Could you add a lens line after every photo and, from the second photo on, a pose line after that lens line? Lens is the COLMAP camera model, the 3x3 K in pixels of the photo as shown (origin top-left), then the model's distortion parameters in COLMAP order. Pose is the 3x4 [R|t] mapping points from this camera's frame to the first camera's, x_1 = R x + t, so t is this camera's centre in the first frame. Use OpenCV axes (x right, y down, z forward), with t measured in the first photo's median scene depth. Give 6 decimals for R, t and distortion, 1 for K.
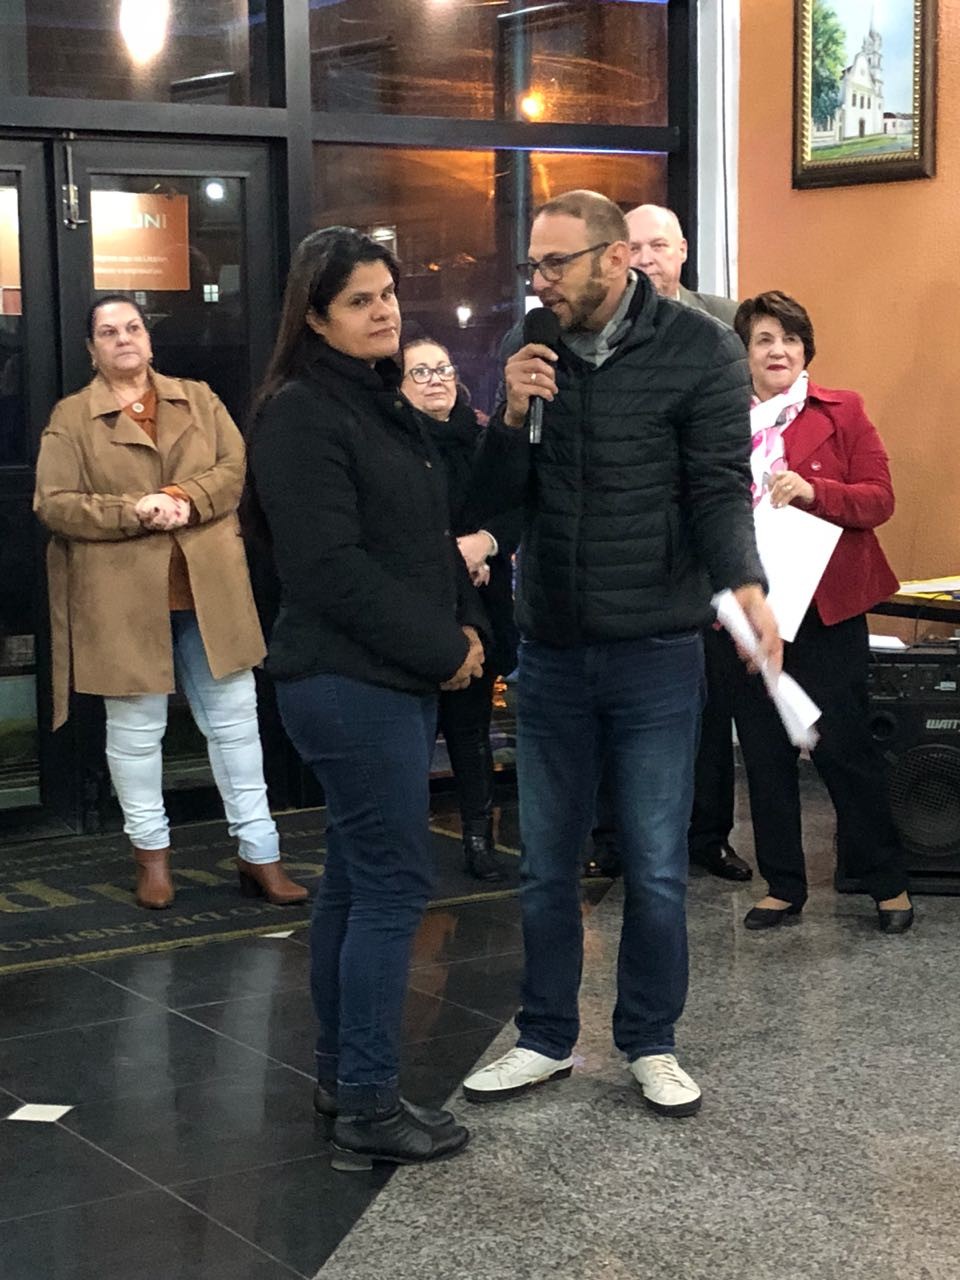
lens RADIAL K [[2547.5, 0, 469.2], [0, 2547.5, 642.8], [0, 0, 1]] dist [0.145275, 0.000000]
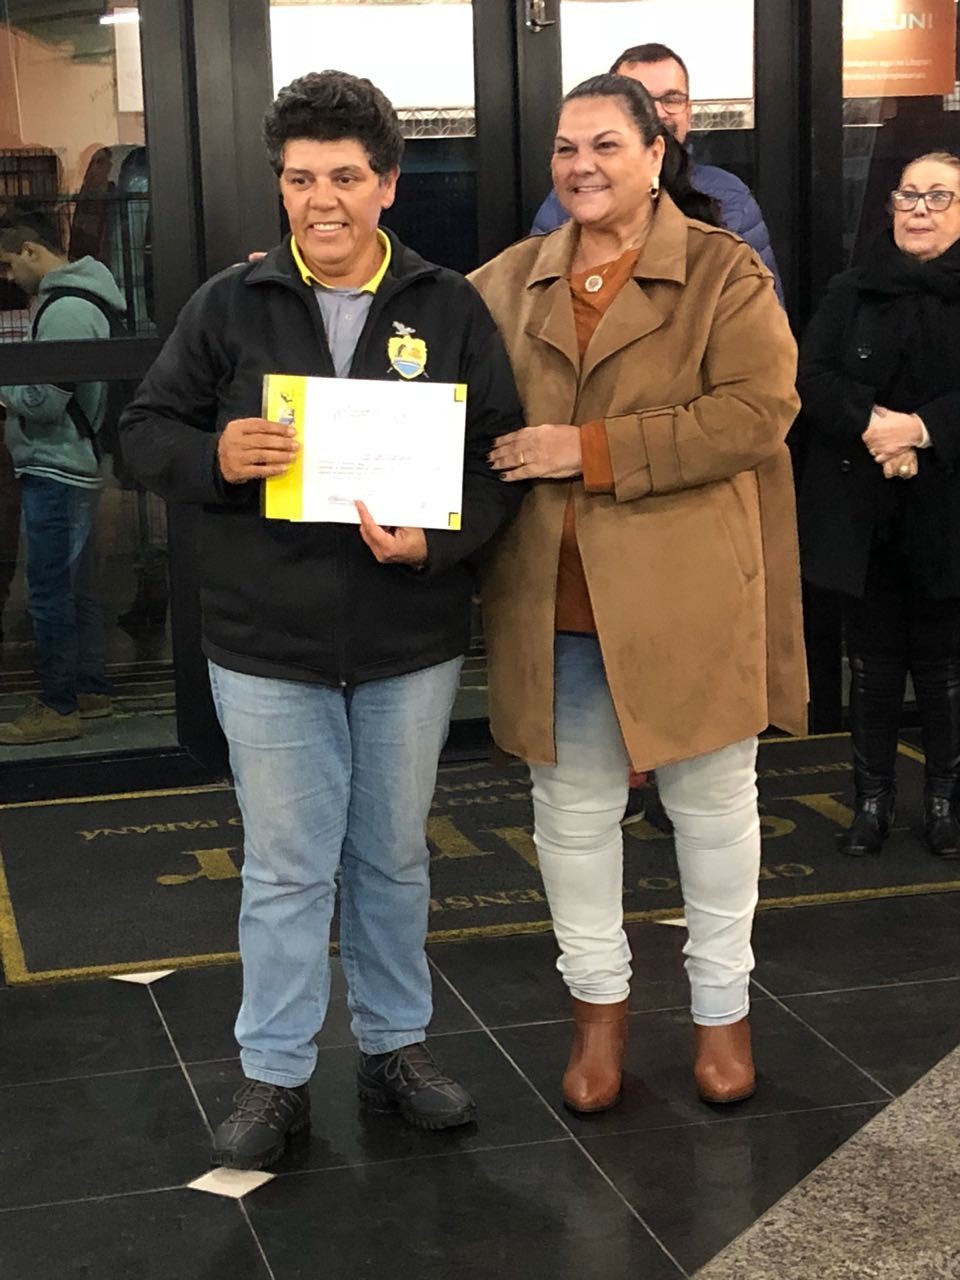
lens RADIAL K [[2606.7, 0, 493.7], [0, 2606.7, 603.7], [0, 0, 1]] dist [0.123191, 0.000000]
pose [[0.954181, 0.035351, -0.297135, 0.100504], [-0.019438, 0.998222, 0.056339, -0.026087], [0.298598, -0.047982, 0.953172, 0.210451]]
